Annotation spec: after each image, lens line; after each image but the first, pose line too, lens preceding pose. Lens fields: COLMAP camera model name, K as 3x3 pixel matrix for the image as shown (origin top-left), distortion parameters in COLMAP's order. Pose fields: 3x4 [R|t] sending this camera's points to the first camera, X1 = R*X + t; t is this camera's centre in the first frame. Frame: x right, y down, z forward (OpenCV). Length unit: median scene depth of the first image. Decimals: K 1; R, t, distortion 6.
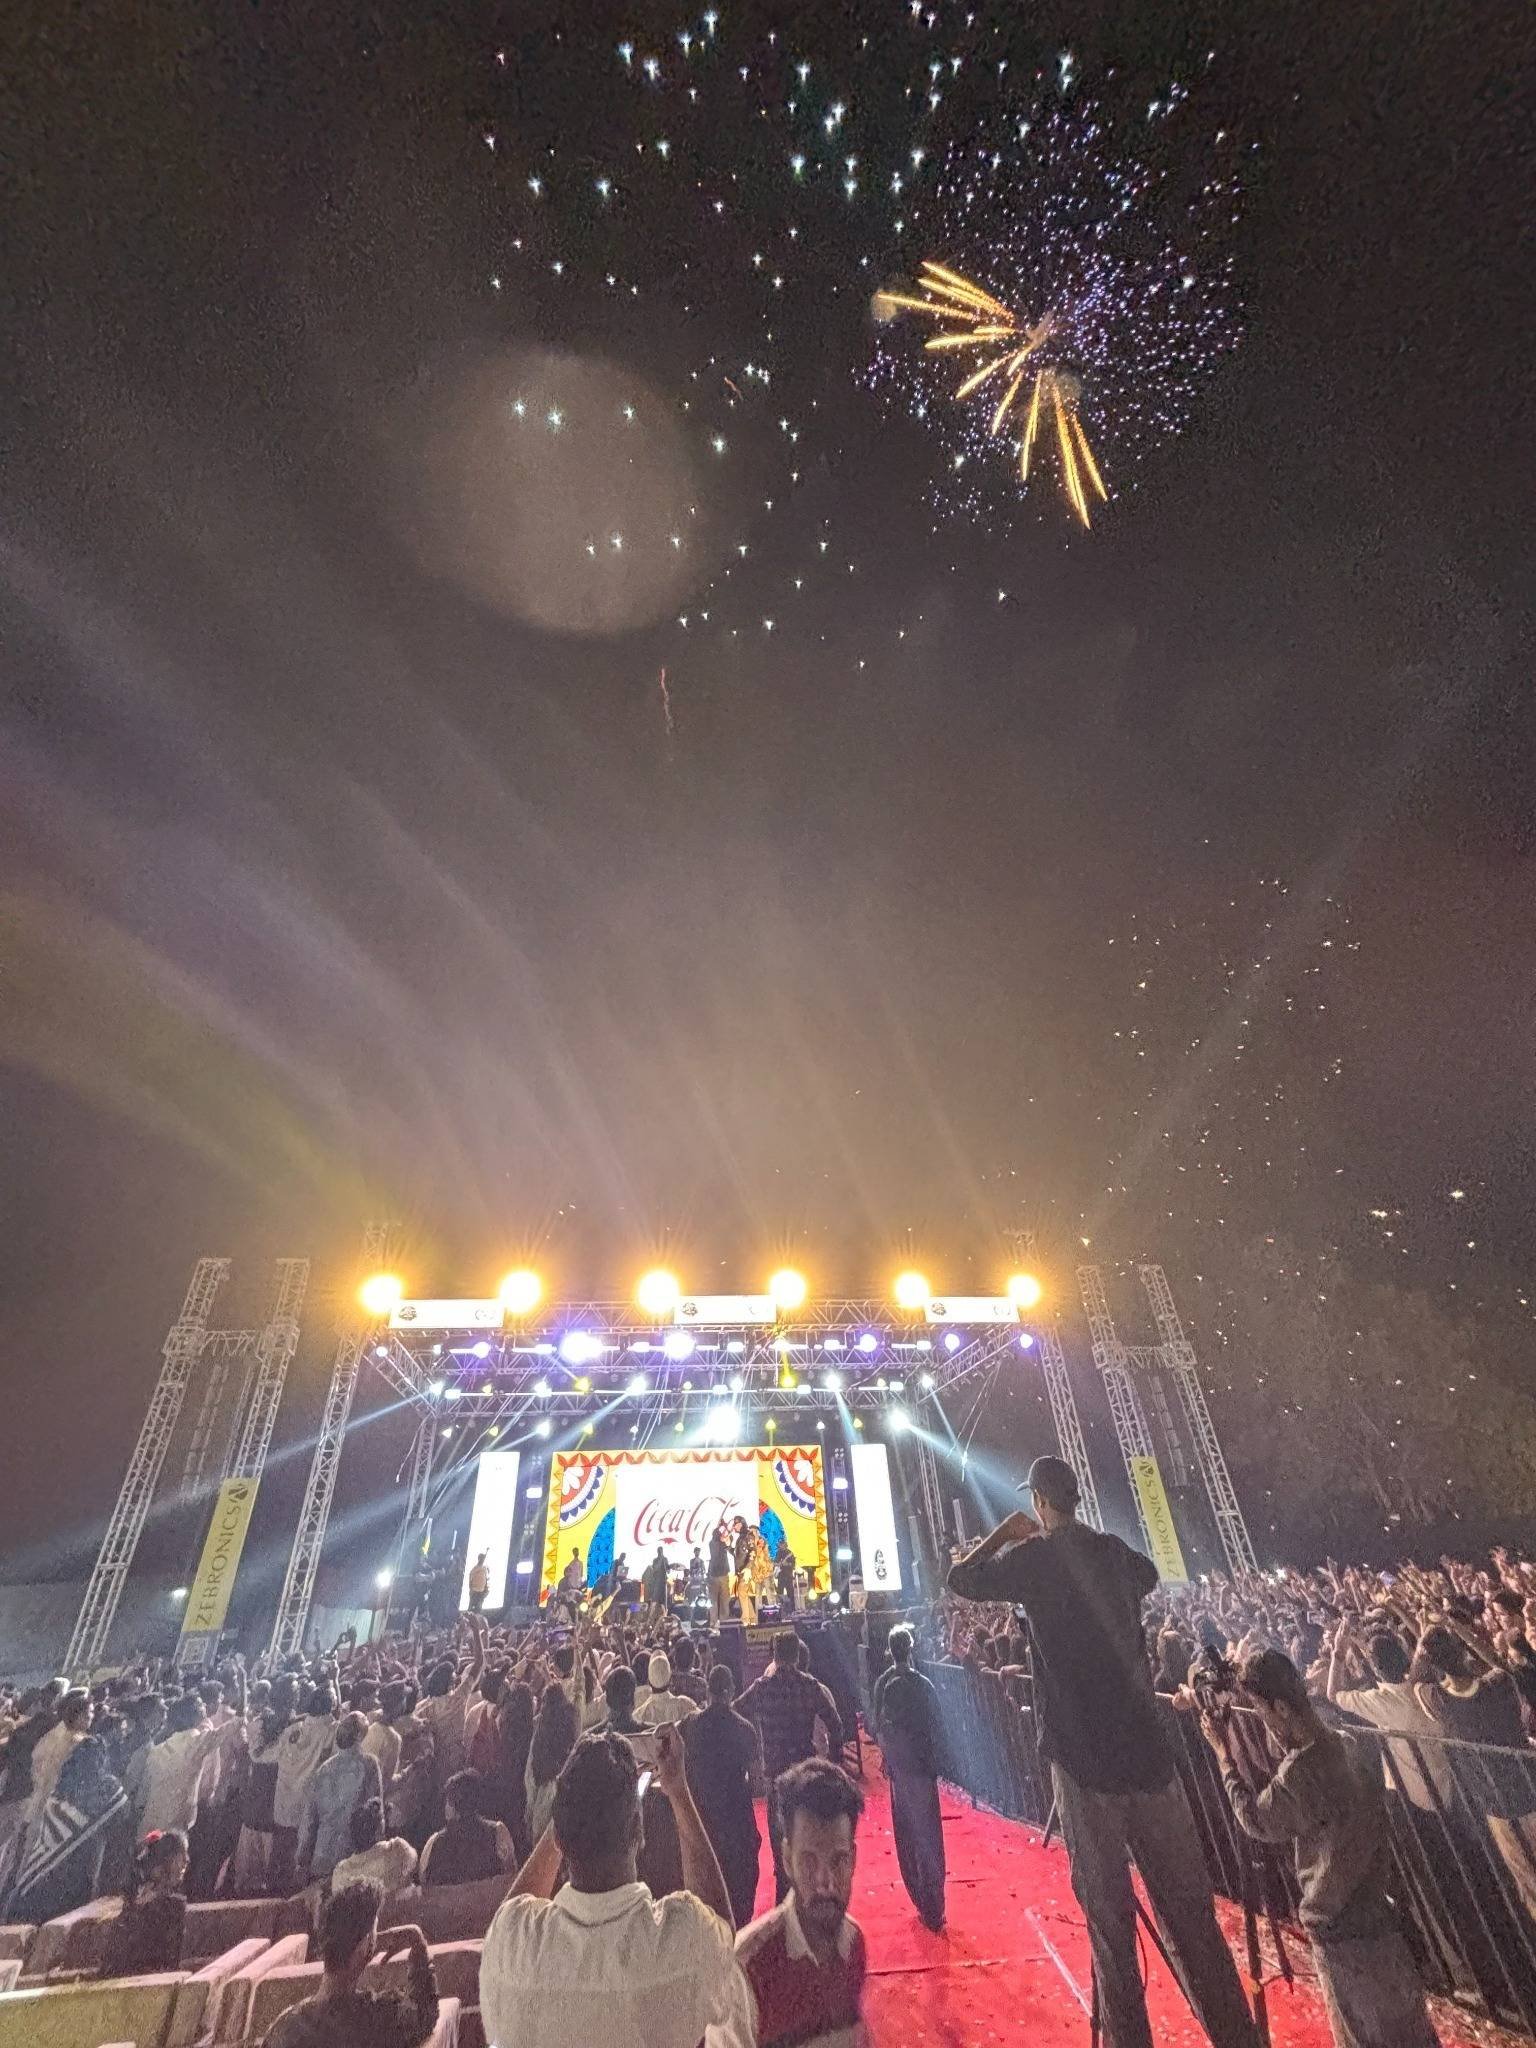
lens RADIAL K [[833.1, 0, 768.0], [0, 833.1, 1024.0], [0, 0, 1]] dist [0.000669, 0.000102]
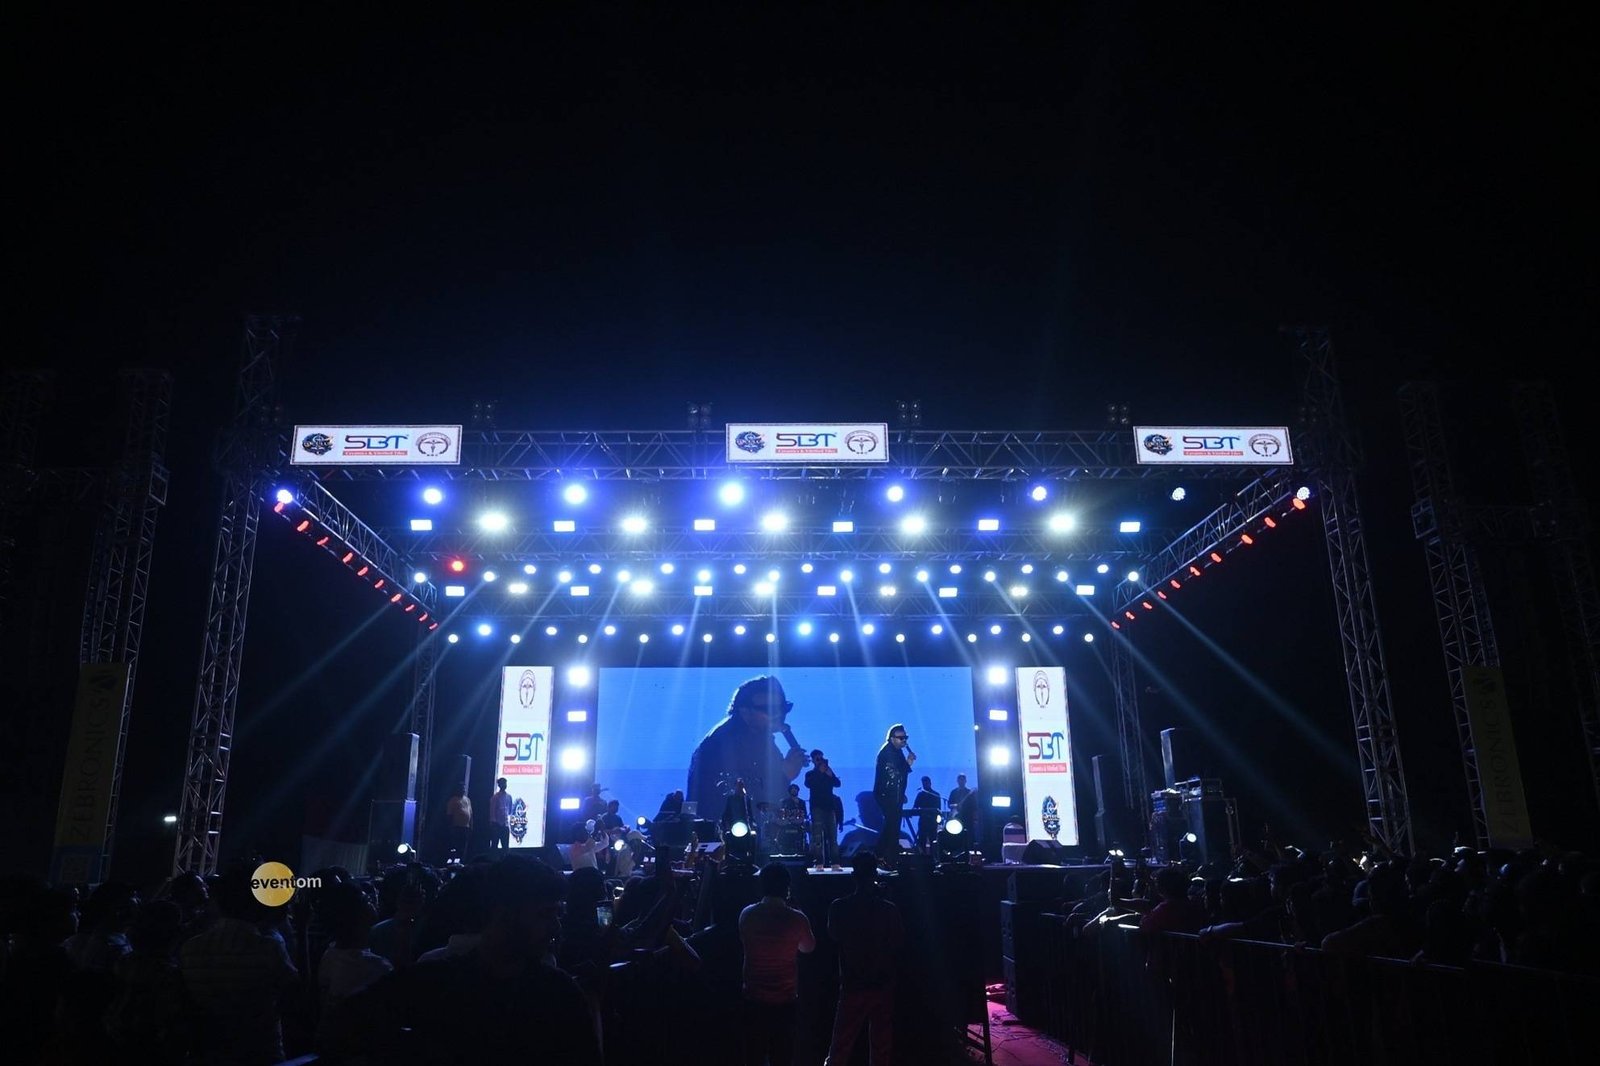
lens RADIAL K [[1122.6, 0, 800.0], [0, 1122.6, 533.0], [0, 0, 1]] dist [0.003114, 0.000045]
pose [[0.993600, 0.000197, -0.112953, 0.034981], [0.034983, 0.950292, 0.309388, 0.130838], [0.107400, -0.311359, 0.944204, 0.161795]]
